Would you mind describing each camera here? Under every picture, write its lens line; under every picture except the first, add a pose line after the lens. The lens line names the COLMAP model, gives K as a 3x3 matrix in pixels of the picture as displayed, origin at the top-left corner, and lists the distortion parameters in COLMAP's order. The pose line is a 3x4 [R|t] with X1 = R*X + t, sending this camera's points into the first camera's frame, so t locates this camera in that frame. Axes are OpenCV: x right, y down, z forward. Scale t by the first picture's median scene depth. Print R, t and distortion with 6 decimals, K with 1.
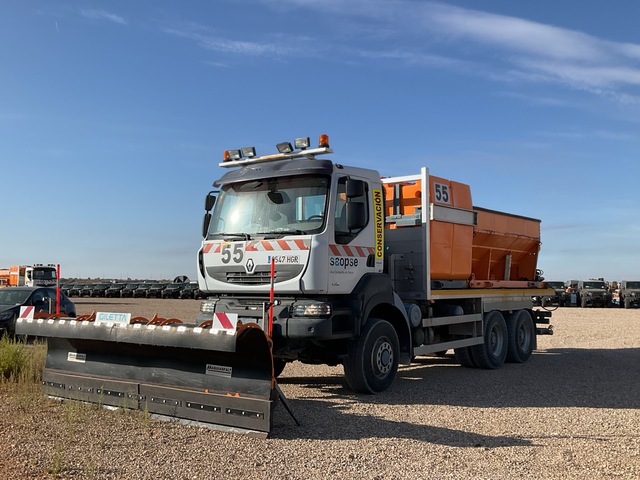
lens RADIAL K [[517.8, 0, 320.0], [0, 517.8, 240.0], [0, 0, 1]] dist [-0.092226, -0.002397]
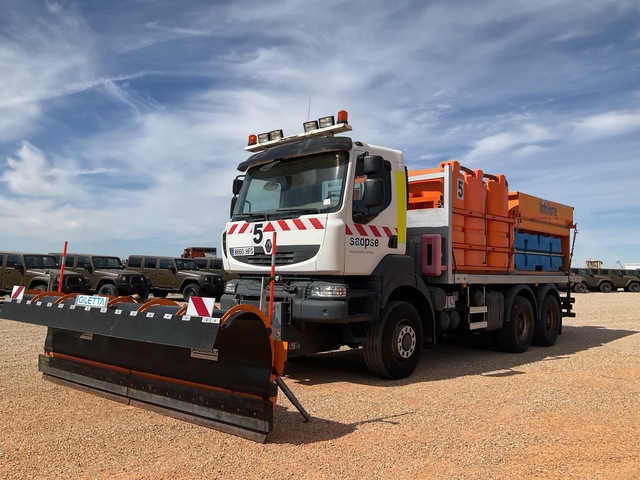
lens RADIAL K [[404.2, 0, 320.0], [0, 404.2, 240.0], [0, 0, 1]] dist [-0.000667, 0.000010]
pose [[0.994484, 0.001971, -0.104867, 0.043708], [-0.000258, 0.999866, 0.016349, 0.024912], [0.104885, -0.016232, 0.994352, 0.232578]]
